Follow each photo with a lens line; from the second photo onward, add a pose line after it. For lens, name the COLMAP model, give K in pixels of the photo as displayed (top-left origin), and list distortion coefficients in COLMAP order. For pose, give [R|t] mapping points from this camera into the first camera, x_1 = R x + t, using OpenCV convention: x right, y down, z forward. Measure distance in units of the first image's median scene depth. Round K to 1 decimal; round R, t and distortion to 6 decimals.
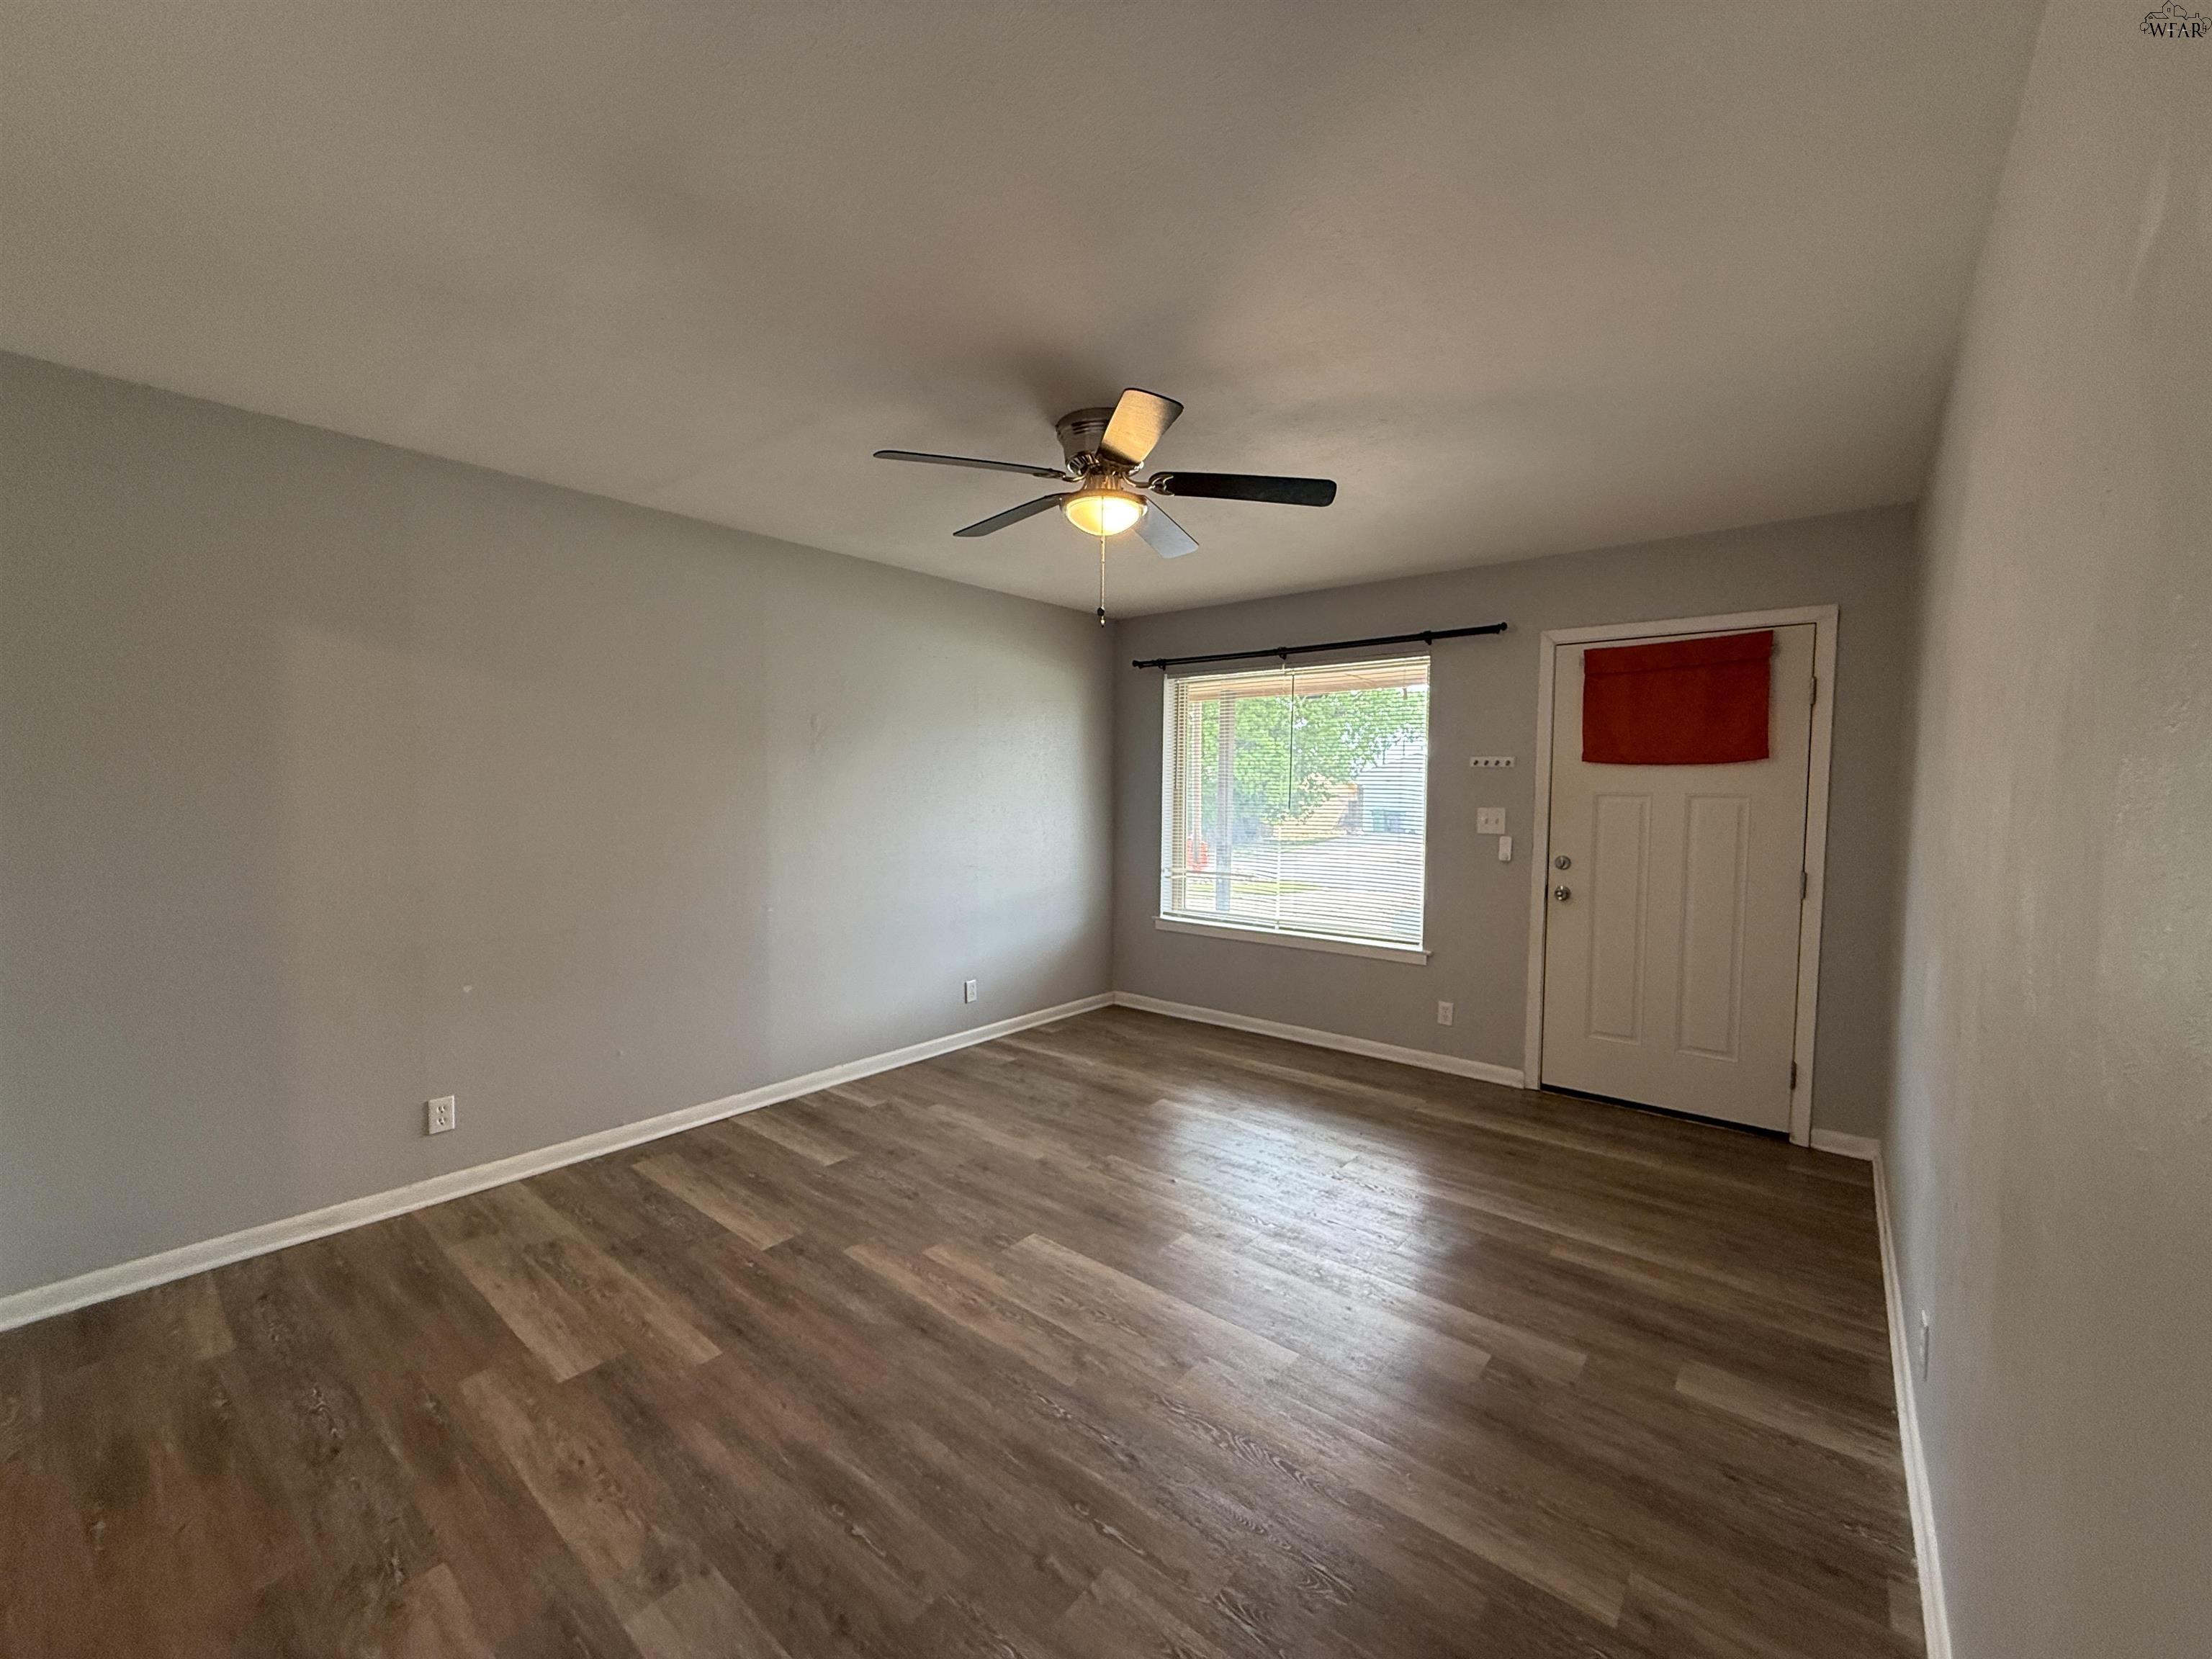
lens RADIAL K [[879.6, 0, 1104.0], [0, 879.6, 826.3], [0, 0, 1]] dist [-0.006954, -0.000116]
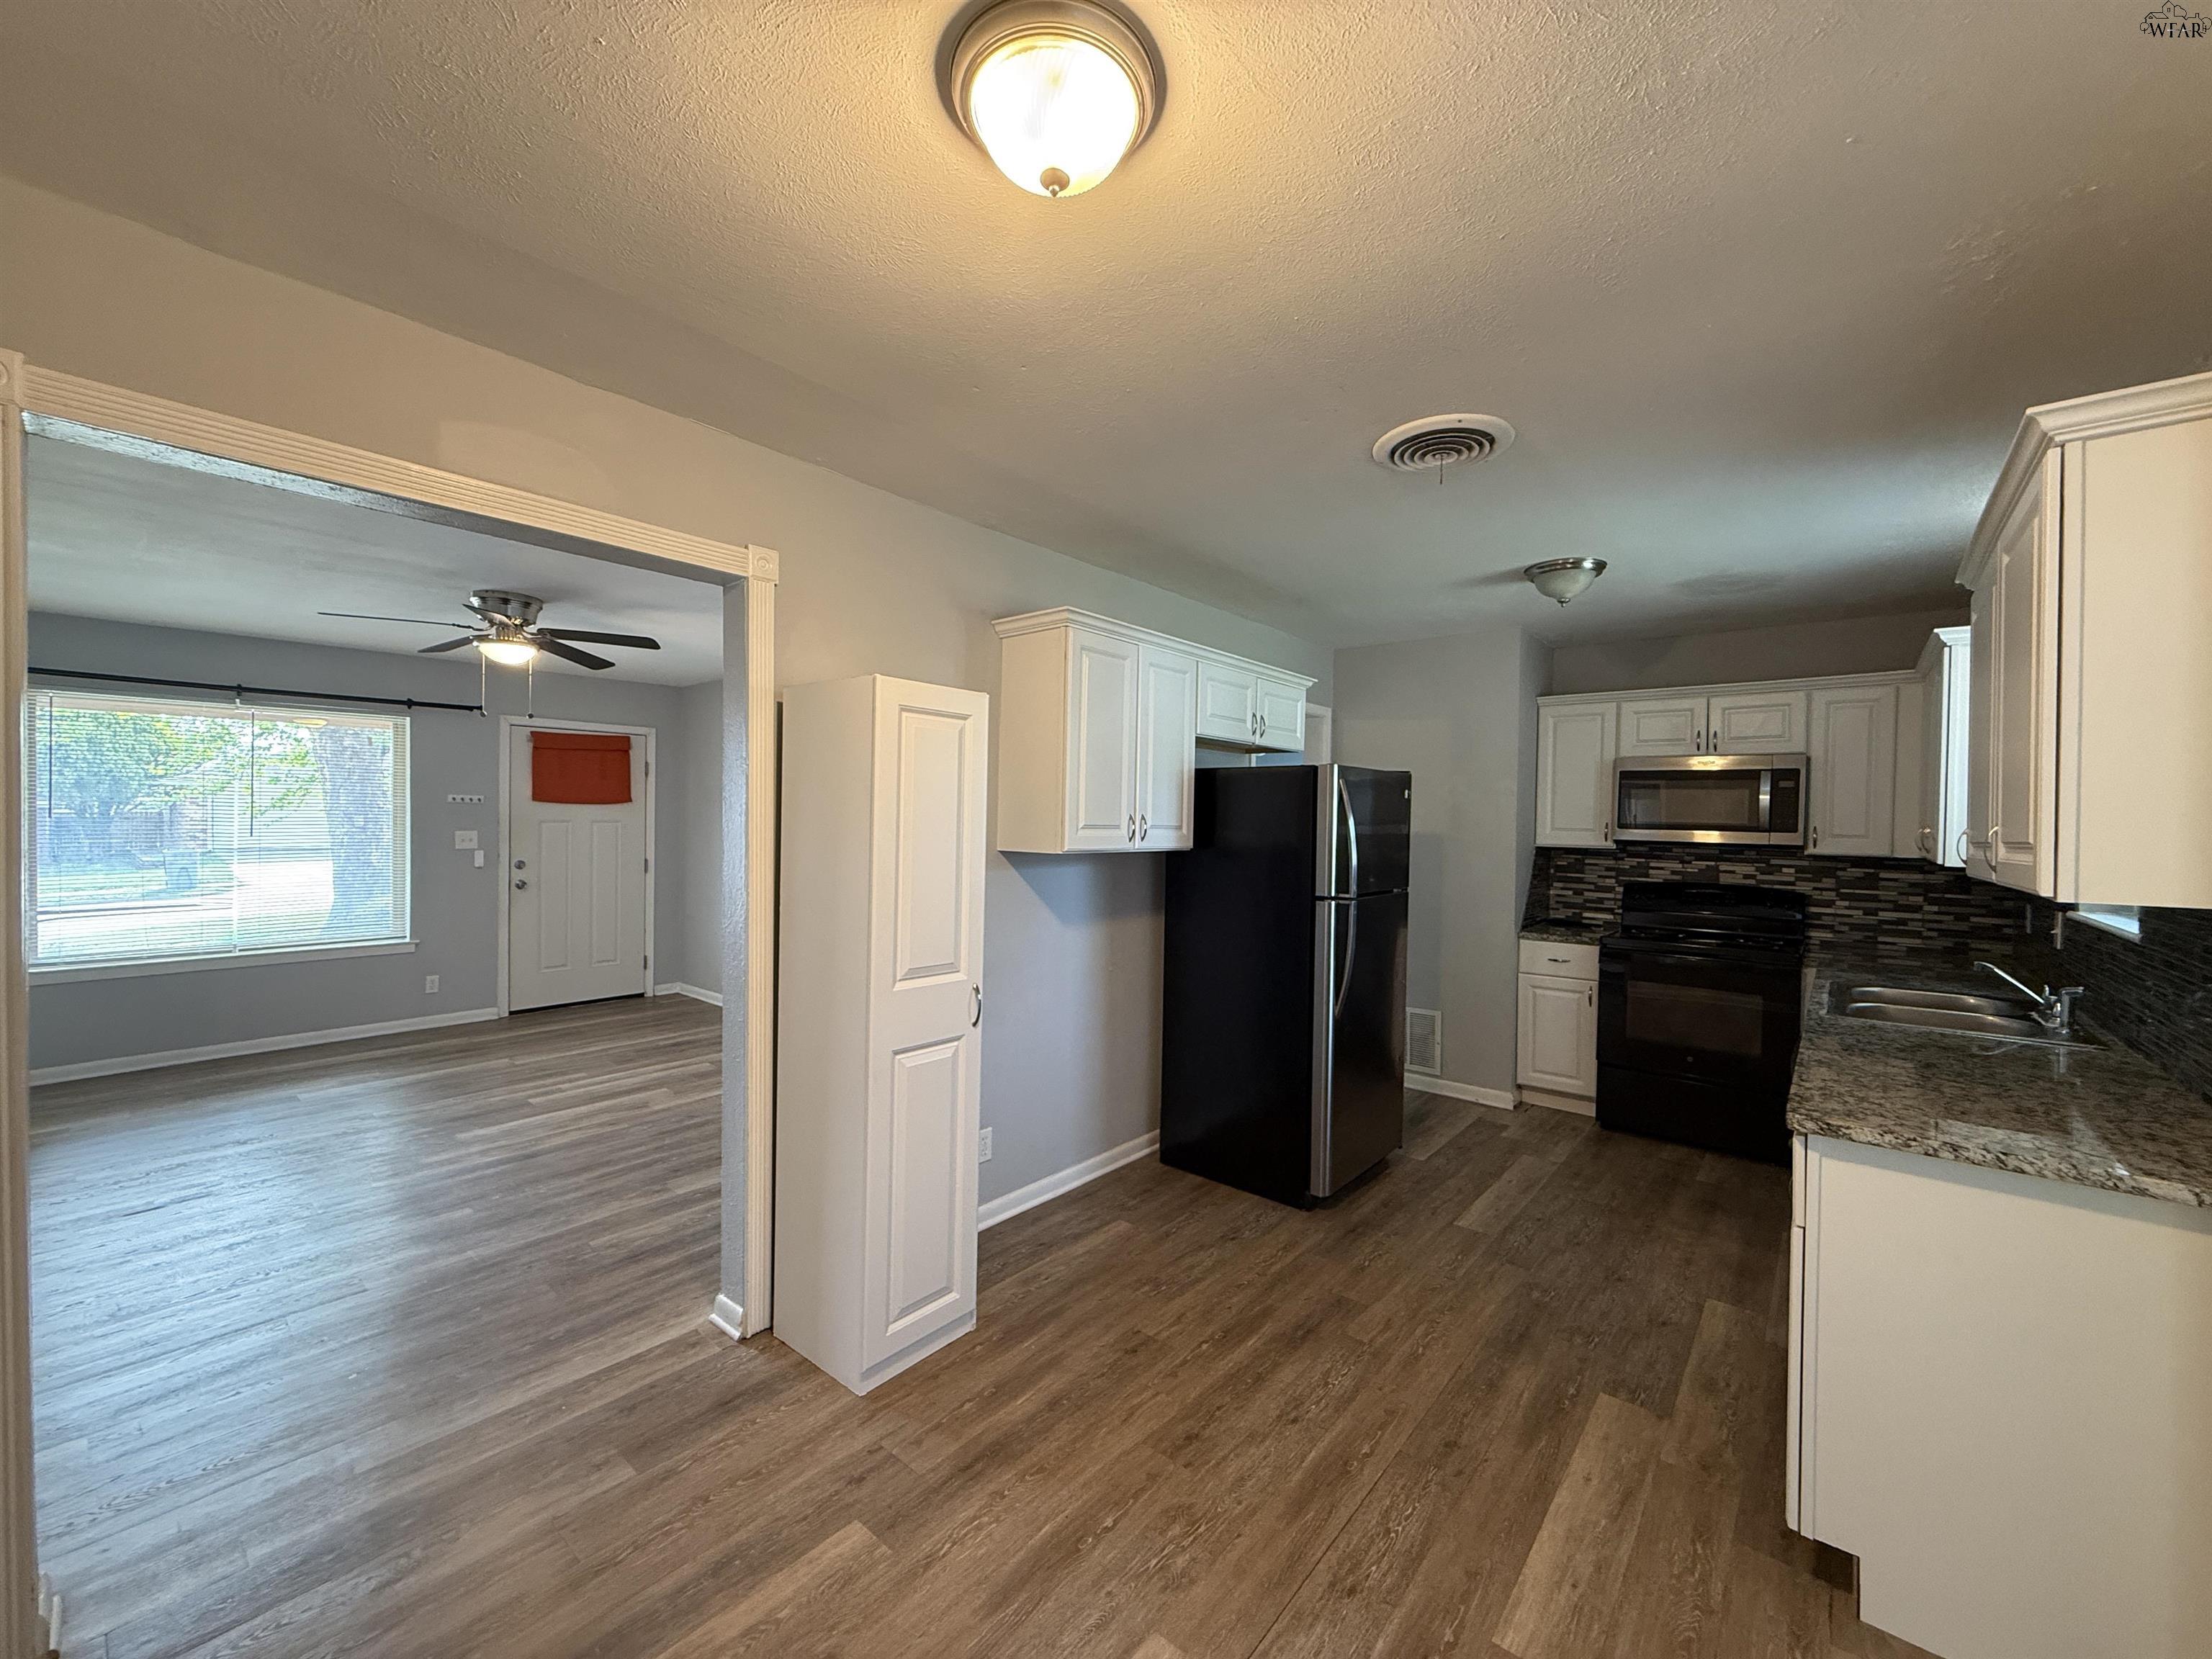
lens RADIAL K [[879.6, 0, 1114.5], [0, 879.6, 835.8], [0, 0, 1]] dist [-0.006954, -0.000116]
pose [[0.004513, -0.029214, 0.999563, -1.053158], [0.034236, 0.998992, 0.029043, -0.019721], [-0.999404, 0.034090, 0.005509, -0.069653]]
